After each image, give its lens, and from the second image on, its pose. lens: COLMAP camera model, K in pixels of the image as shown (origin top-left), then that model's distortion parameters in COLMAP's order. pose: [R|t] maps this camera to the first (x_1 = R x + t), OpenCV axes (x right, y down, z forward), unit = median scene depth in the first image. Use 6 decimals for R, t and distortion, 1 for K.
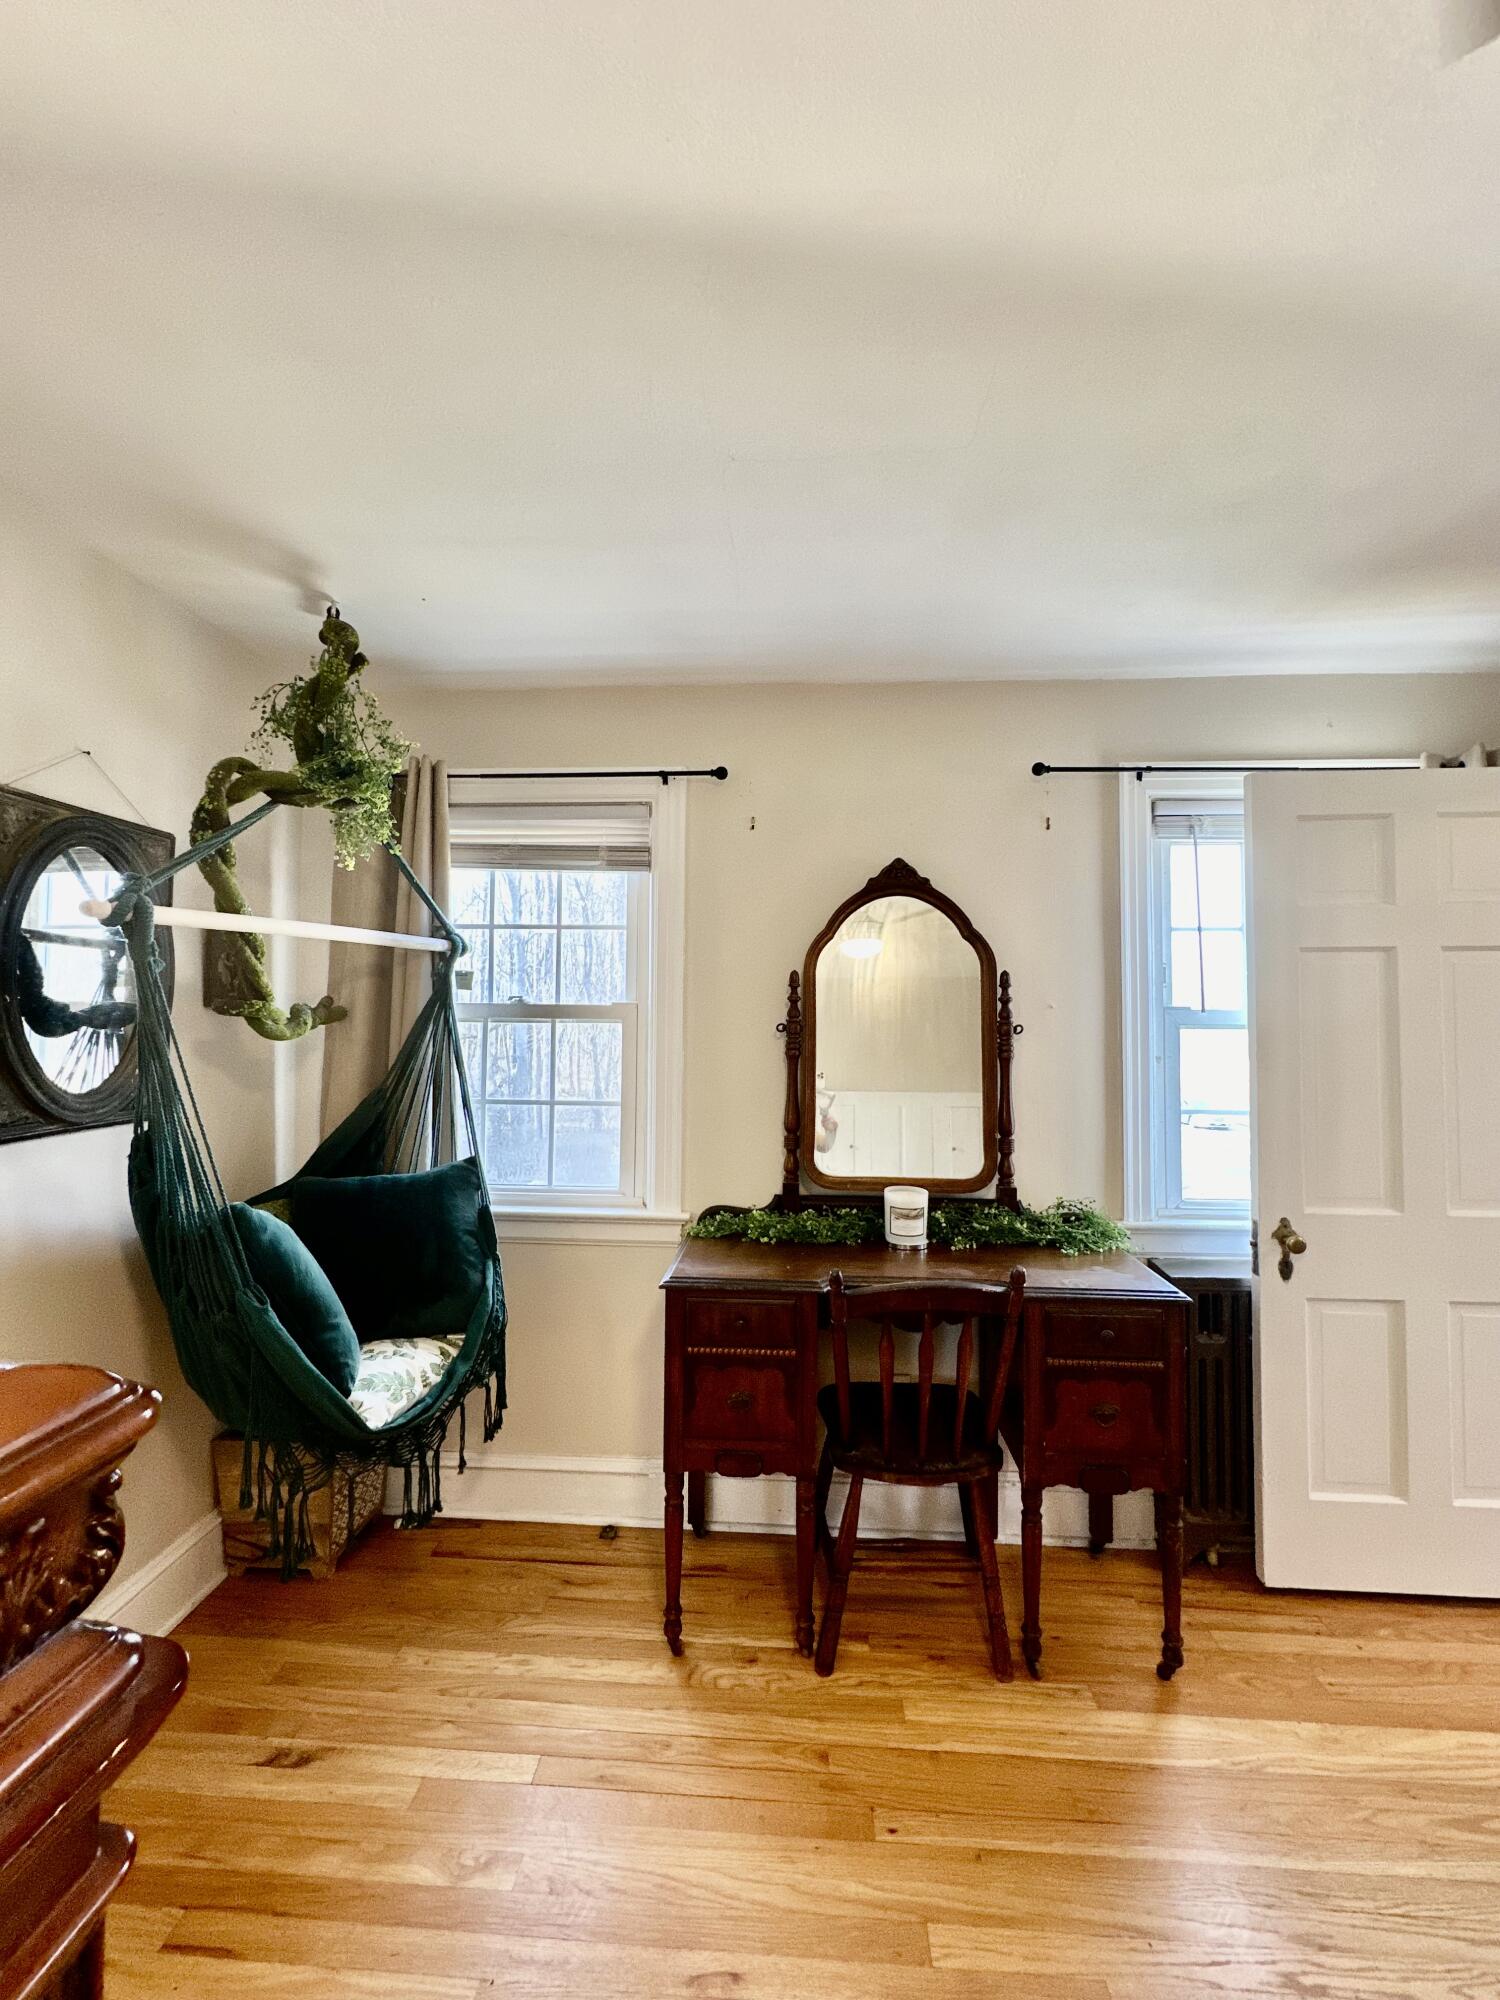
lens RADIAL K [[800.4, 0, 750.0], [0, 800.4, 1000.0], [0, 0, 1]] dist [-0.002641, 0.000369]
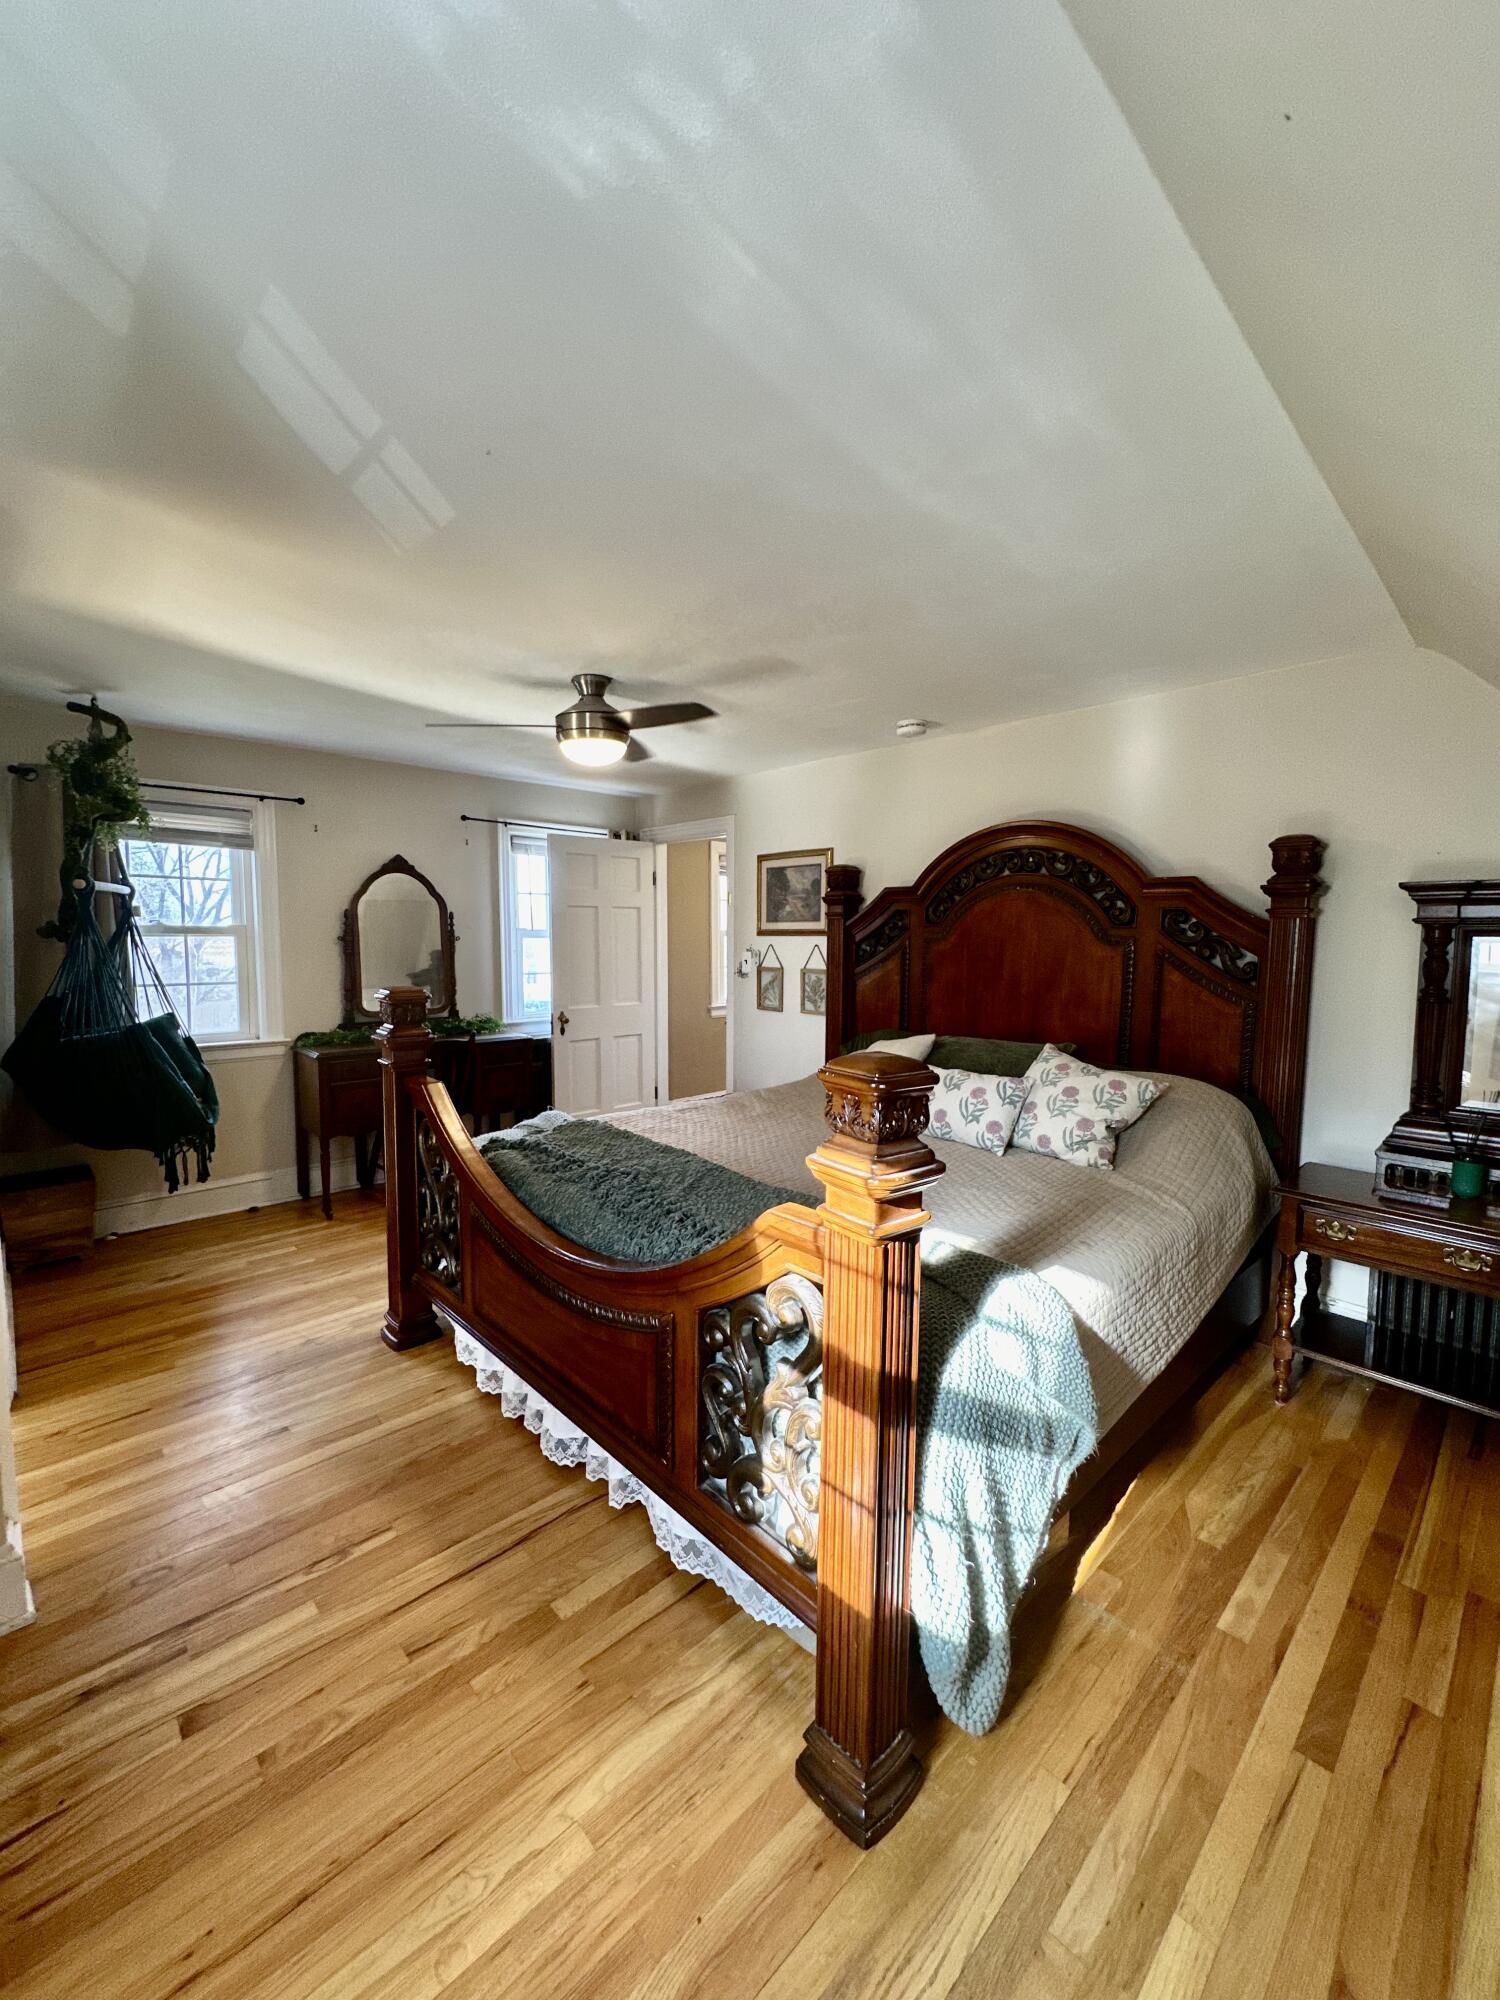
lens RADIAL K [[800.4, 0, 750.0], [0, 800.4, 1000.0], [0, 0, 1]] dist [-0.002641, 0.000369]
pose [[0.686994, -0.062140, 0.724002, -0.700953], [-0.020726, 0.994256, 0.105002, -0.042118], [-0.726368, -0.087141, 0.681760, -1.074079]]
